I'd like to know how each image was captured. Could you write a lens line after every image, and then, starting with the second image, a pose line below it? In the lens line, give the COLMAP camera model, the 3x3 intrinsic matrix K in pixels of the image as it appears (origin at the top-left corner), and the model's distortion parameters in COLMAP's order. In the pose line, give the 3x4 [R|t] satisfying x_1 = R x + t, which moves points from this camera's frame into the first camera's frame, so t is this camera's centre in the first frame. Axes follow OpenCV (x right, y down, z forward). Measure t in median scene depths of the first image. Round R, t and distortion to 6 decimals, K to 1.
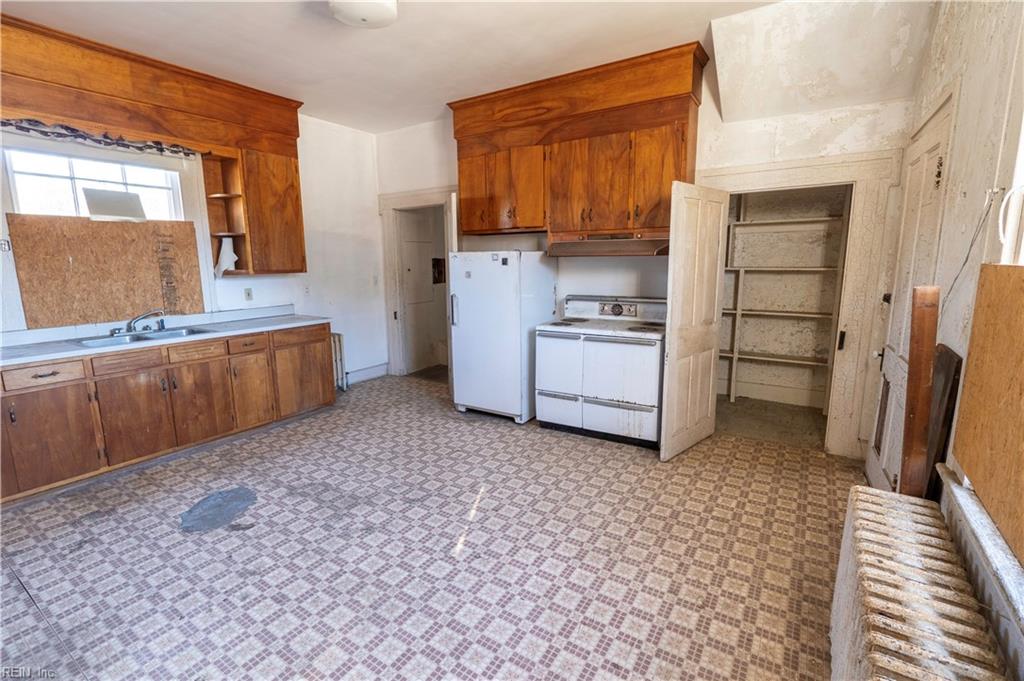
lens RADIAL K [[464.3, 0, 509.8], [0, 464.3, 338.8], [0, 0, 1]] dist [-0.011312, 0.000512]
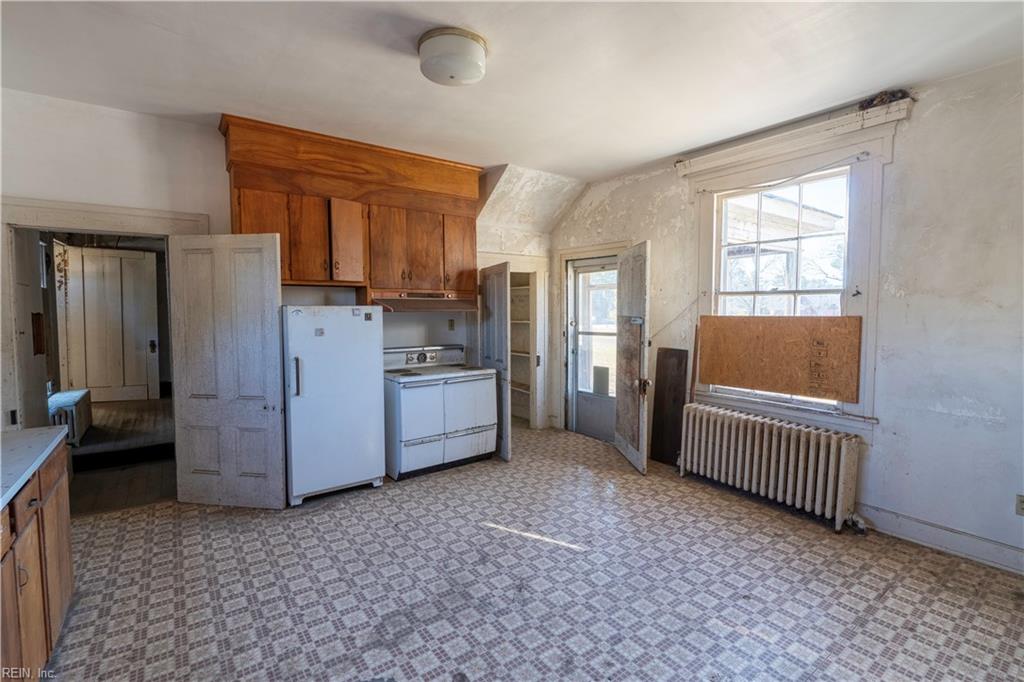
lens RADIAL K [[464.3, 0, 509.8], [0, 464.3, 339.3], [0, 0, 1]] dist [-0.011312, 0.000512]
pose [[0.353134, -0.049137, 0.934281, -0.873723], [0.158147, 0.987384, -0.007846, -0.073266], [-0.922109, 0.150525, 0.356450, 0.434293]]
